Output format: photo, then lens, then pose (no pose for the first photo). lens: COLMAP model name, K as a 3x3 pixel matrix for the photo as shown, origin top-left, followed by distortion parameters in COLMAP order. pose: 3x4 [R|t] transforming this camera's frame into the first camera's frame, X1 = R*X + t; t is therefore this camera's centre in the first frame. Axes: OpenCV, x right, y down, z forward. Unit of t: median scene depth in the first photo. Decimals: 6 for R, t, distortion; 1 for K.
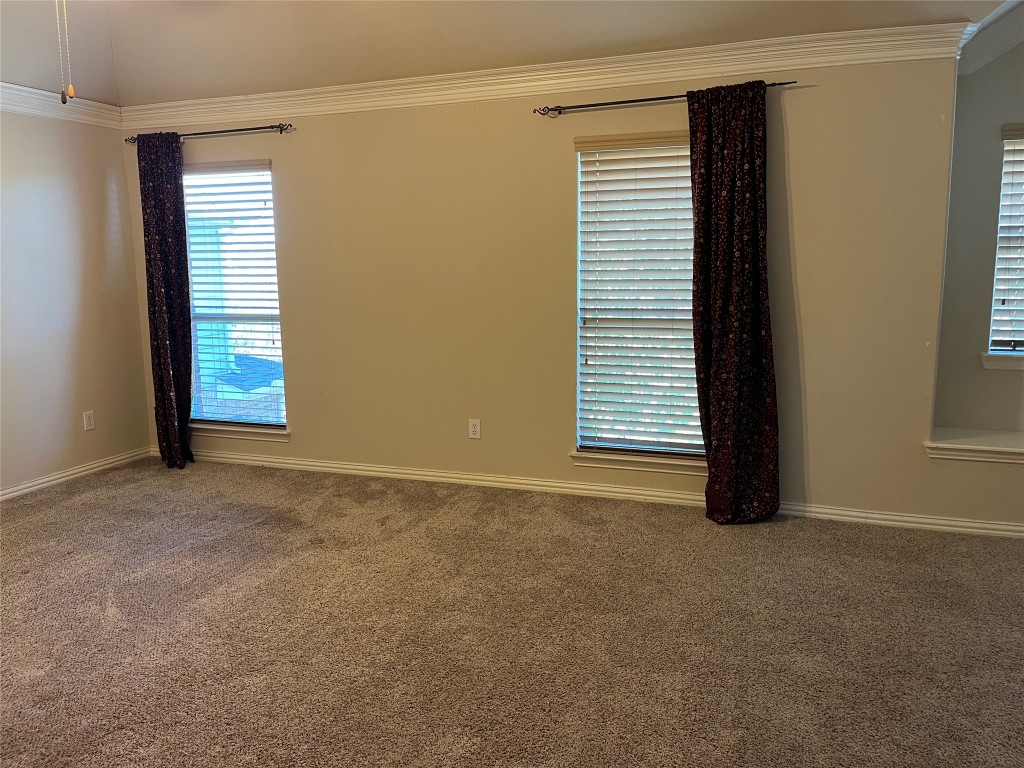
lens RADIAL K [[772.7, 0, 510.0], [0, 772.7, 381.8], [0, 0, 1]] dist [0.001069, -0.001961]
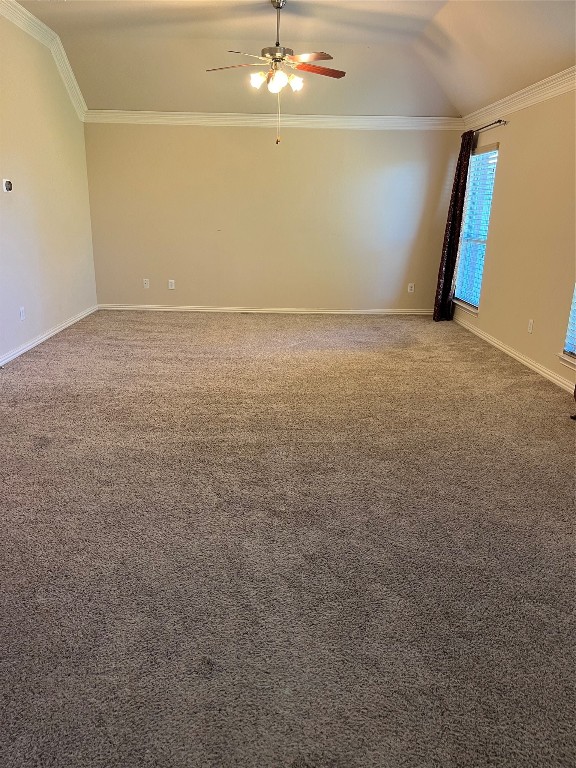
lens RADIAL K [[579.5, 0, 286.3], [0, 579.5, 385.6], [0, 0, 1]] dist [0.001069, -0.001961]
pose [[0.375202, 0.291197, -0.880016, 0.842745], [-0.162520, 0.955334, 0.246828, -0.030748], [0.912585, 0.050410, 0.405768, 0.135060]]
